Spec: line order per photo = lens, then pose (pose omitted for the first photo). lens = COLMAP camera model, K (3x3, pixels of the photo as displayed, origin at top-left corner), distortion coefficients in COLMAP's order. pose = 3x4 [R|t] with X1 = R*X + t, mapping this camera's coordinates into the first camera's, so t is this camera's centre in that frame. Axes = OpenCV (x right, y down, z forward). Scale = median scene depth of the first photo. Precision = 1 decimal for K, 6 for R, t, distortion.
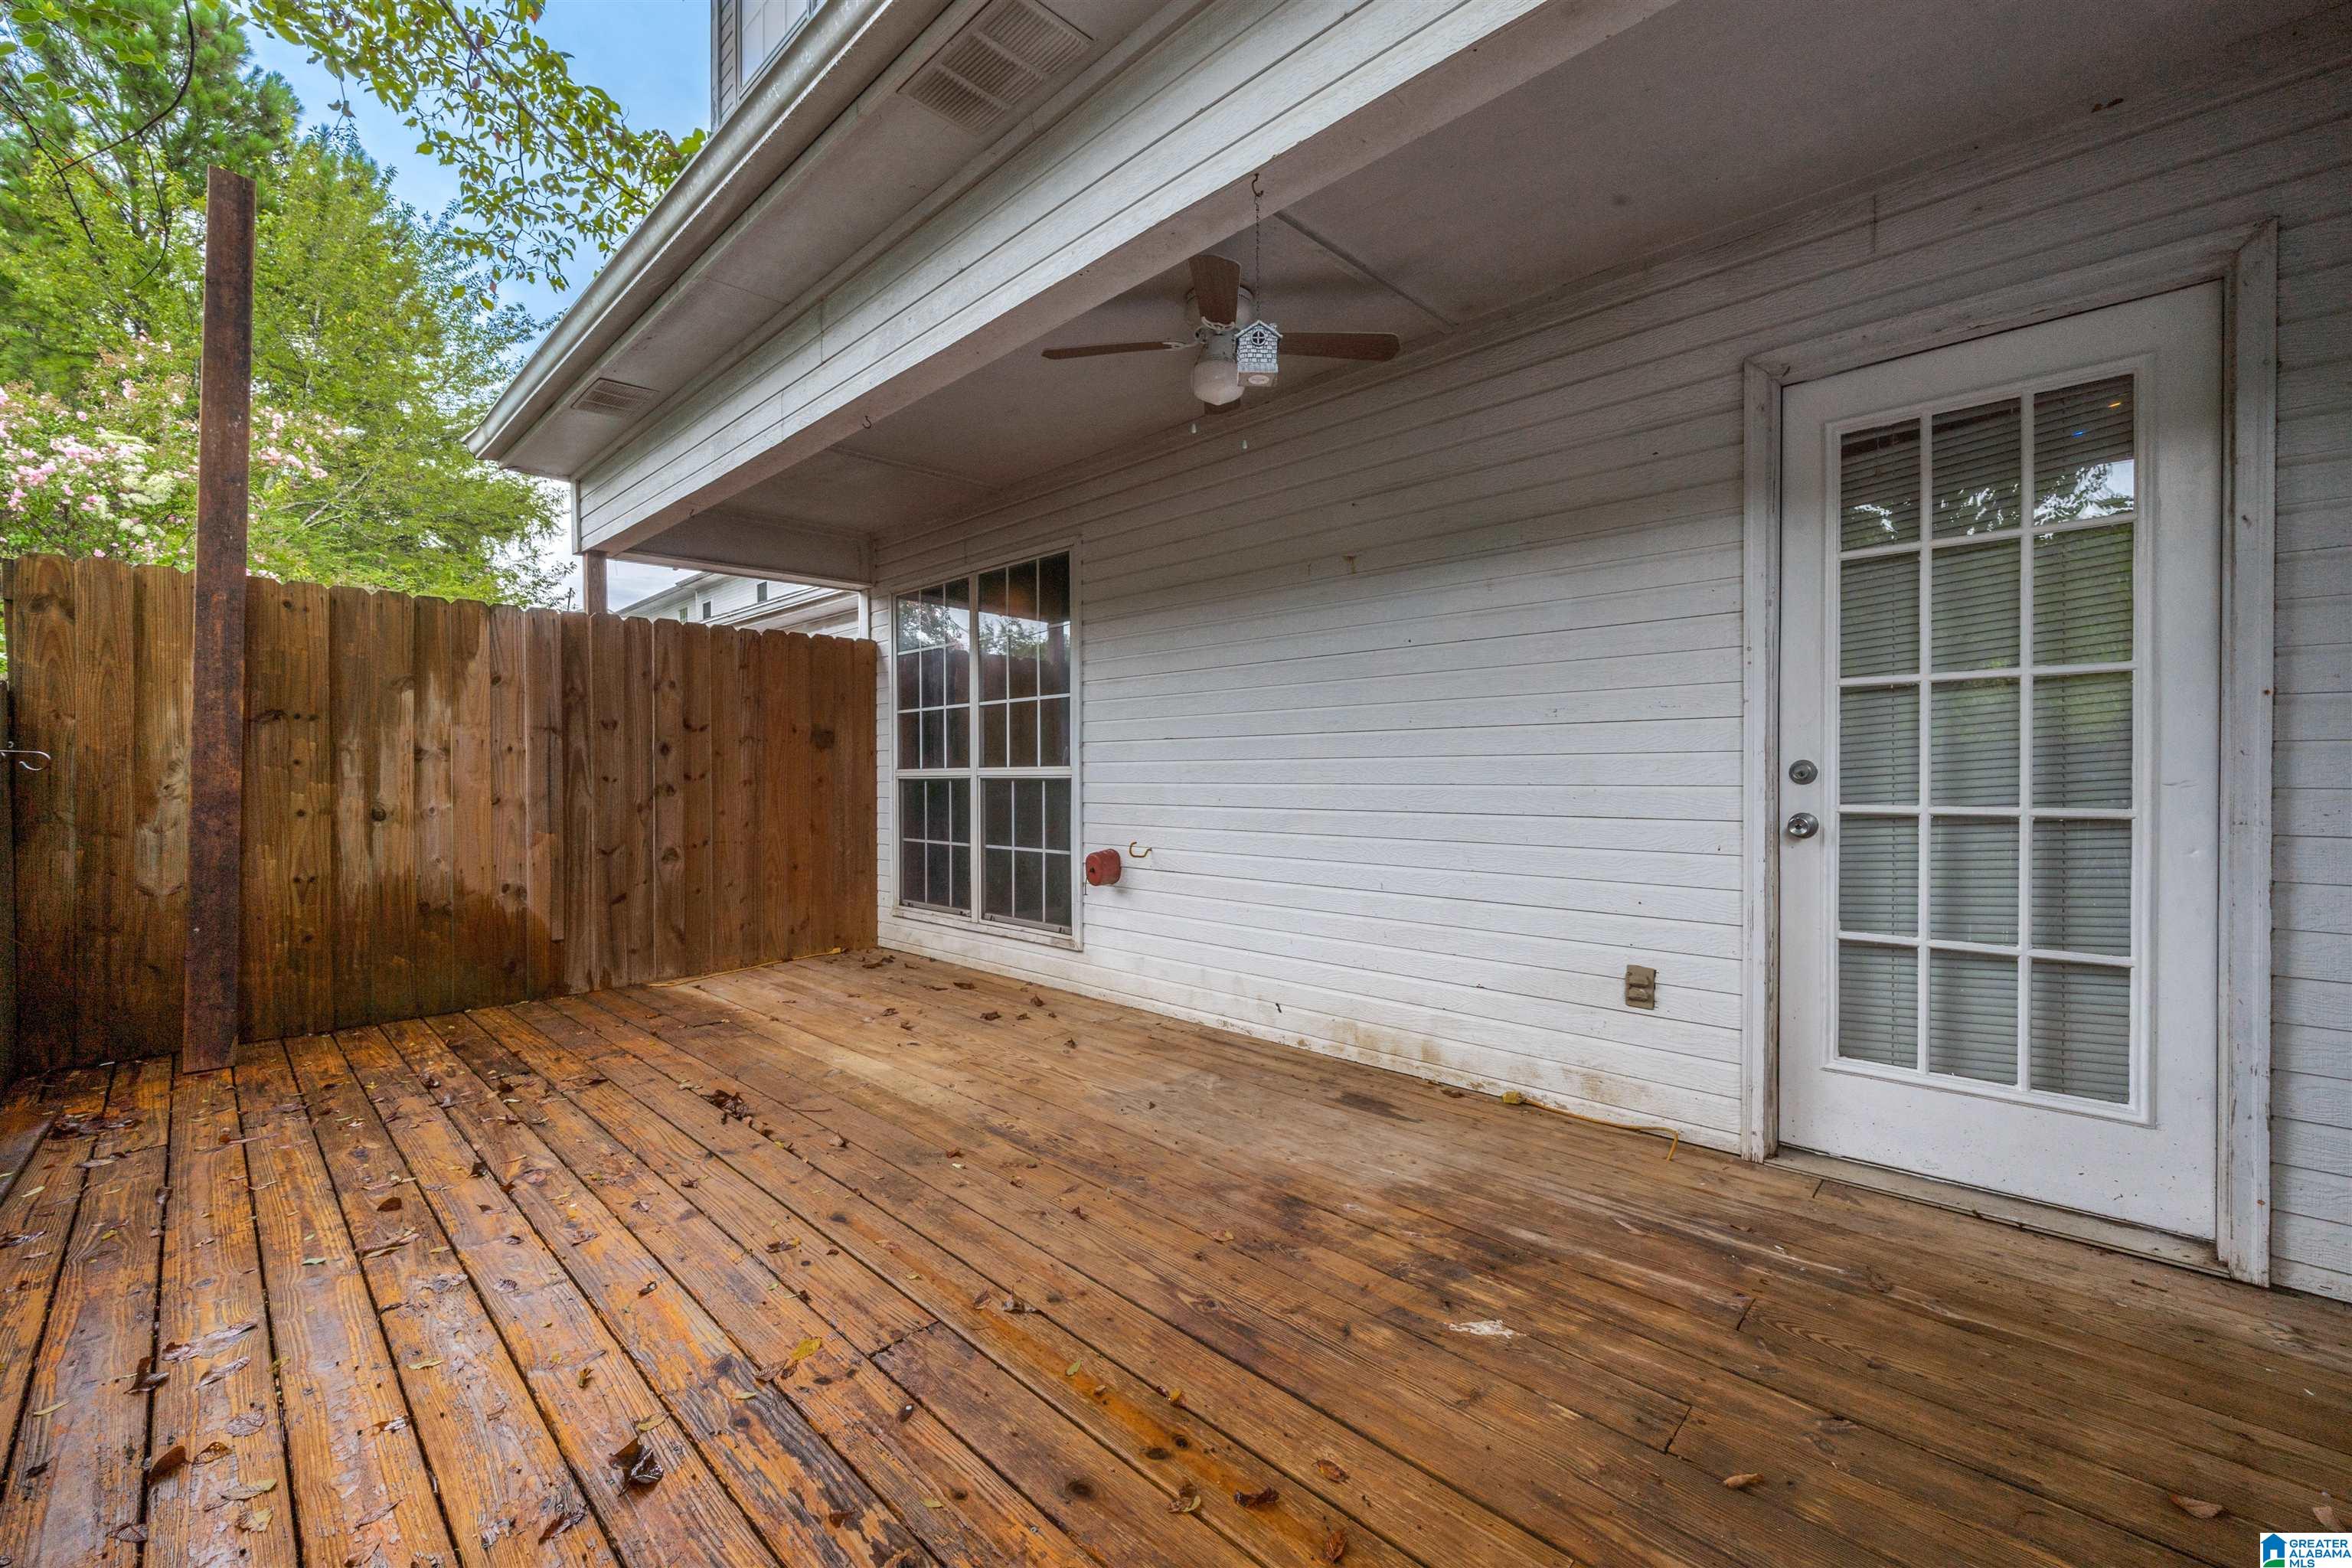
lens RADIAL K [[961.9, 0, 1150.4], [0, 961.9, 780.8], [0, 0, 1]] dist [-0.000419, 0.000083]
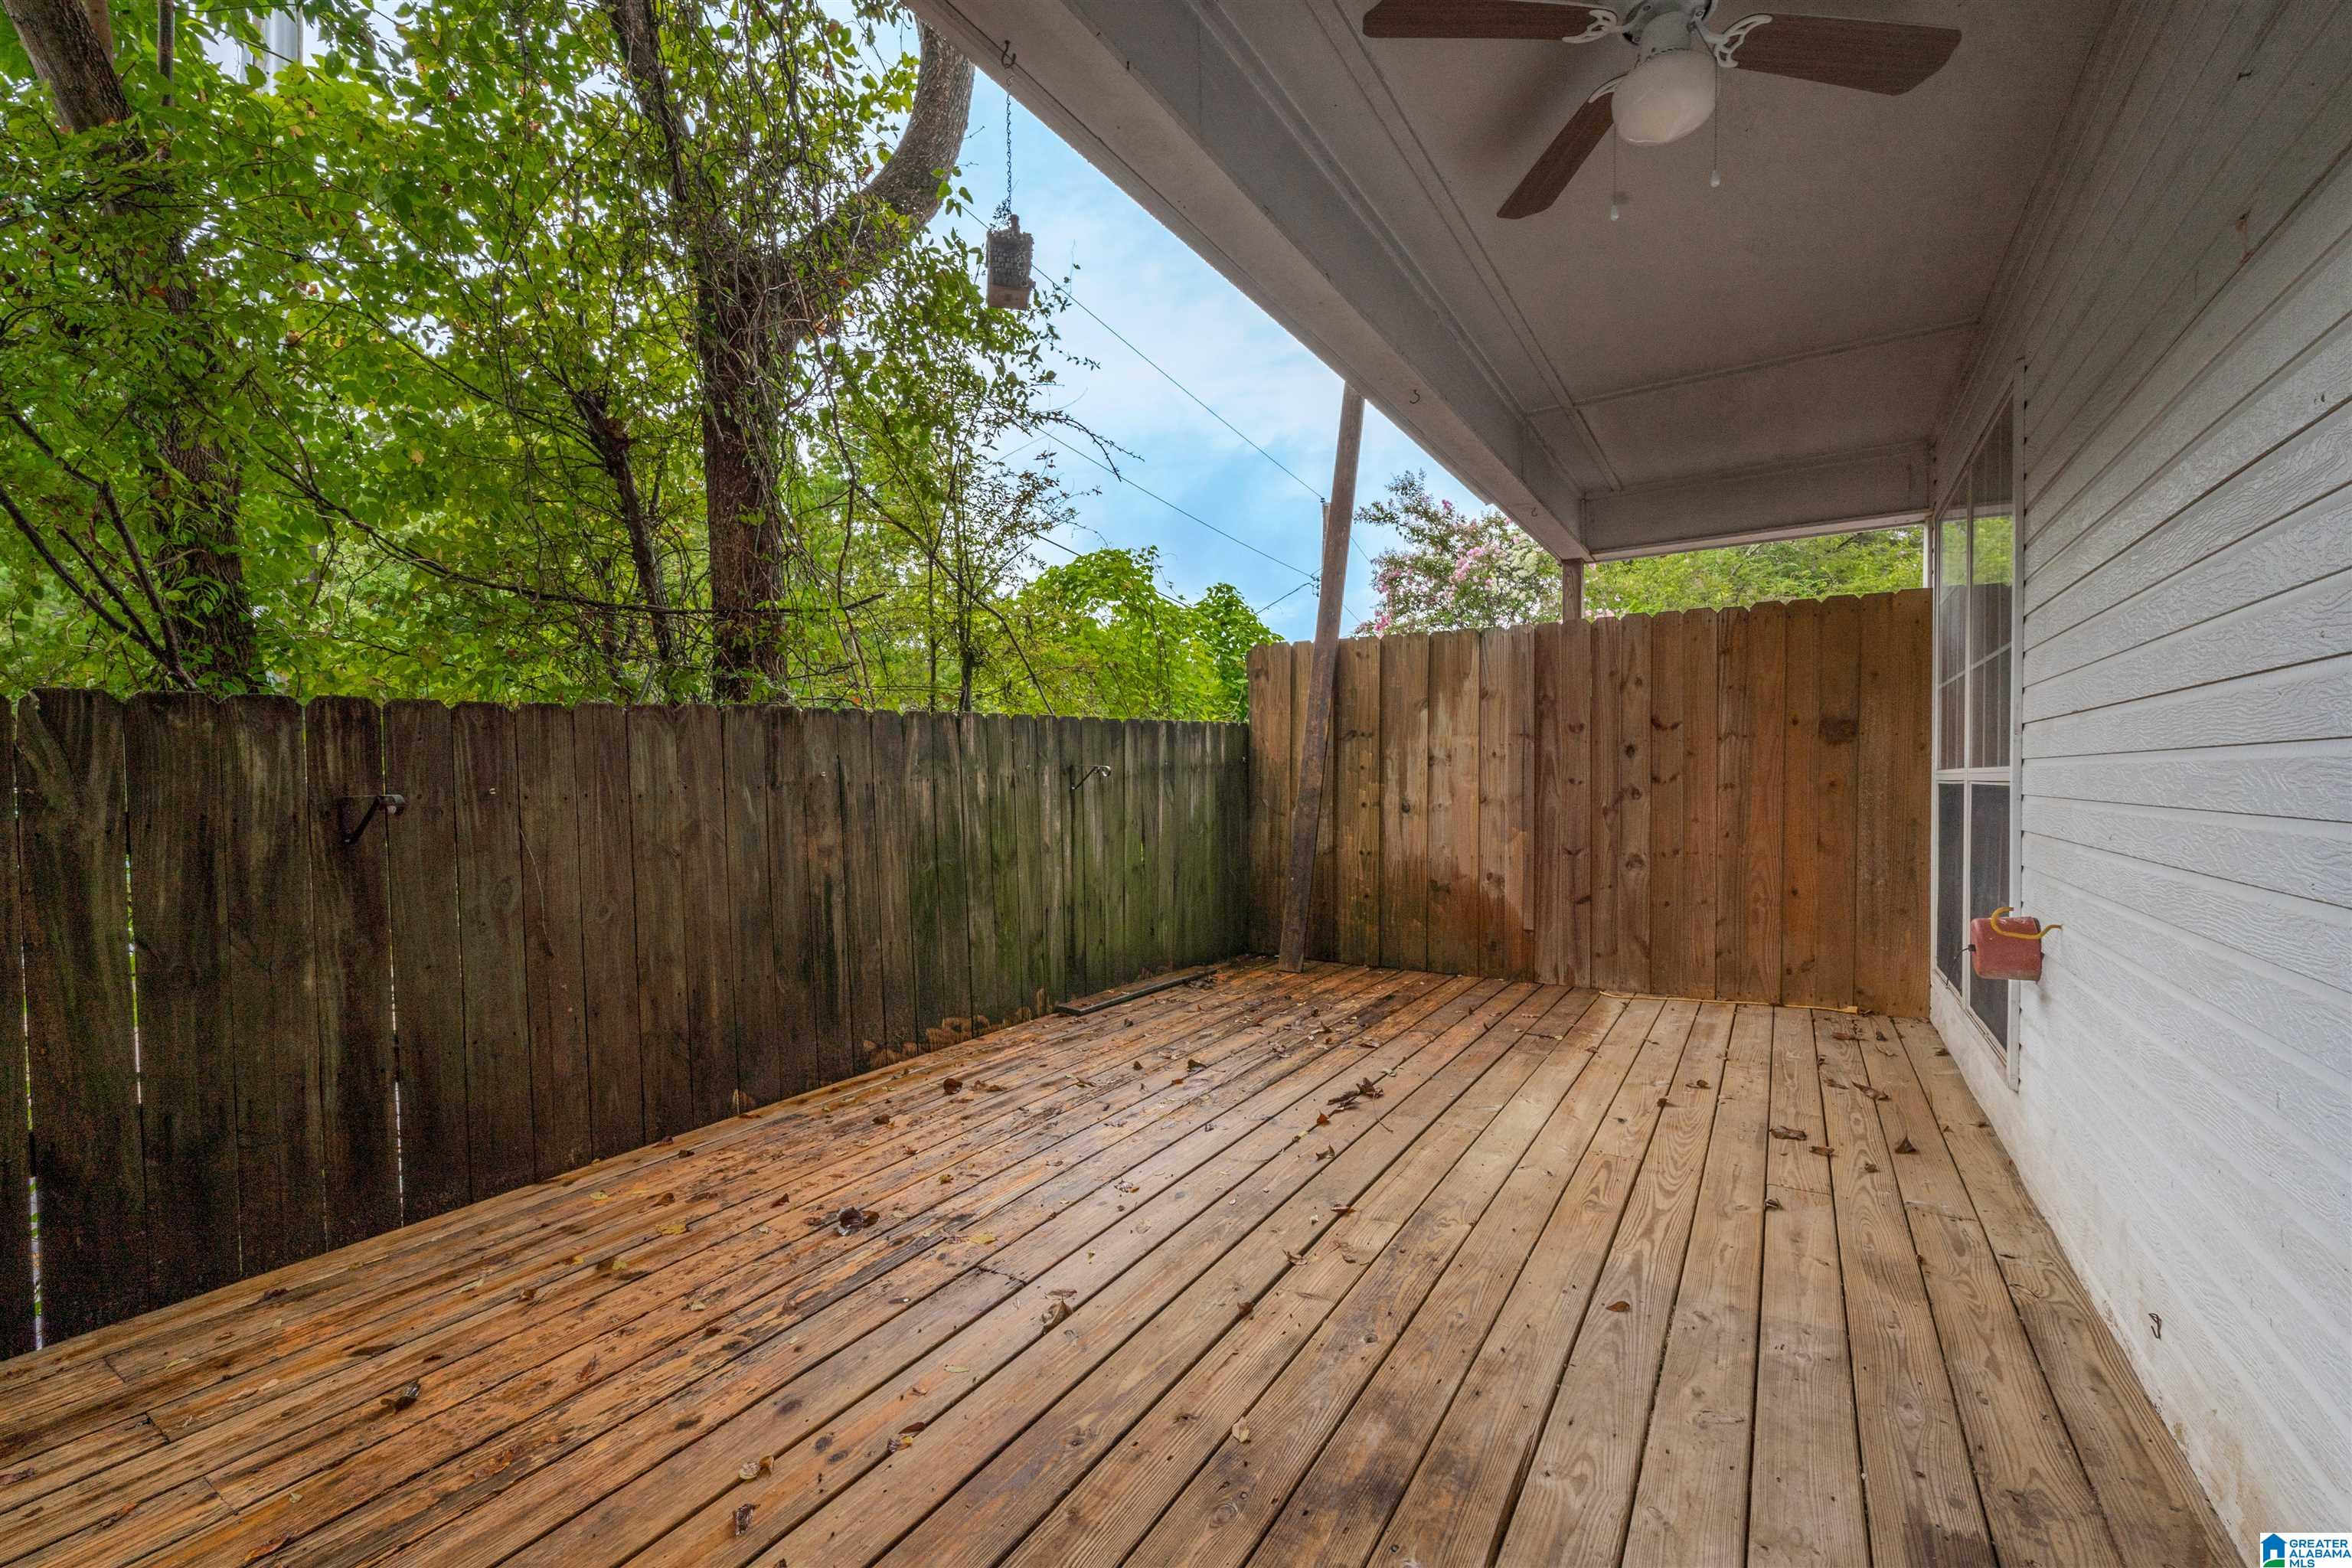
lens RADIAL K [[961.9, 0, 1159.3], [0, 961.9, 792.7], [0, 0, 1]] dist [-0.000419, 0.000083]
pose [[0.221541, 0.020217, -0.974942, 0.370724], [-0.003757, 0.999795, 0.019879, -0.009281], [0.975144, -0.000741, 0.221571, 0.382881]]
